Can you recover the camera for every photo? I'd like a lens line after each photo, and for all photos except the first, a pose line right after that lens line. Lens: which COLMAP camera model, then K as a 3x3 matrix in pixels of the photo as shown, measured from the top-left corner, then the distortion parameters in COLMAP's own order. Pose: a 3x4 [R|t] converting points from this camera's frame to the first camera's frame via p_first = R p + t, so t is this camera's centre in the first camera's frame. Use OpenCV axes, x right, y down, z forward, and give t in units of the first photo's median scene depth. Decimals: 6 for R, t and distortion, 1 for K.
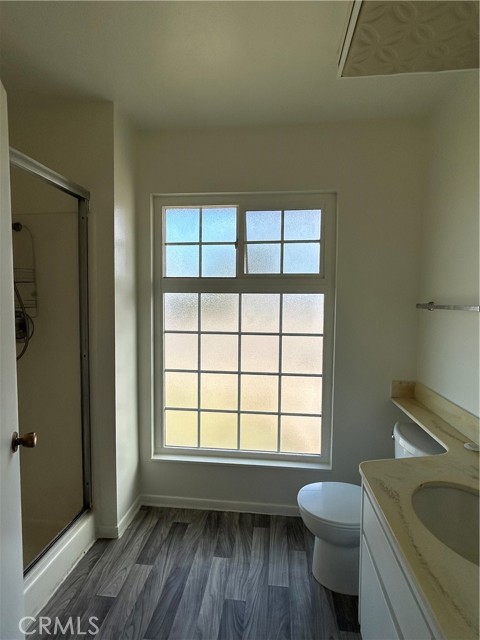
lens RADIAL K [[346.5, 0, 241.2], [0, 346.5, 319.5], [0, 0, 1]] dist [-0.001734, 0.008297]
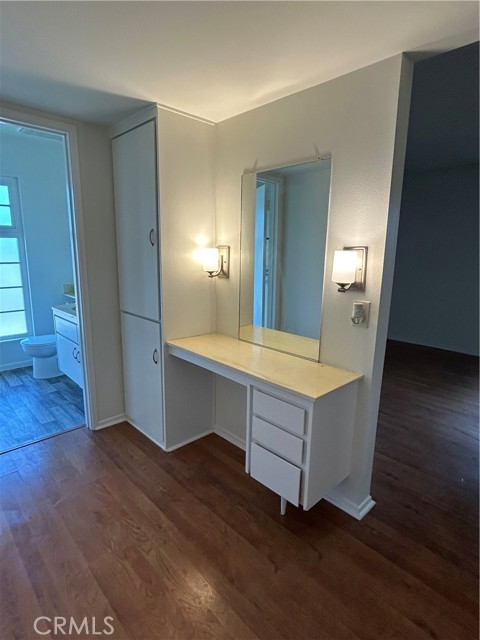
lens RADIAL K [[346.5, 0, 240.5], [0, 346.5, 319.0], [0, 0, 1]] dist [-0.001734, 0.008297]
pose [[0.638397, -0.147846, 0.755374, -0.407346], [0.036564, 0.986096, 0.162103, 0.082016], [-0.768838, -0.075867, 0.634927, -0.959169]]
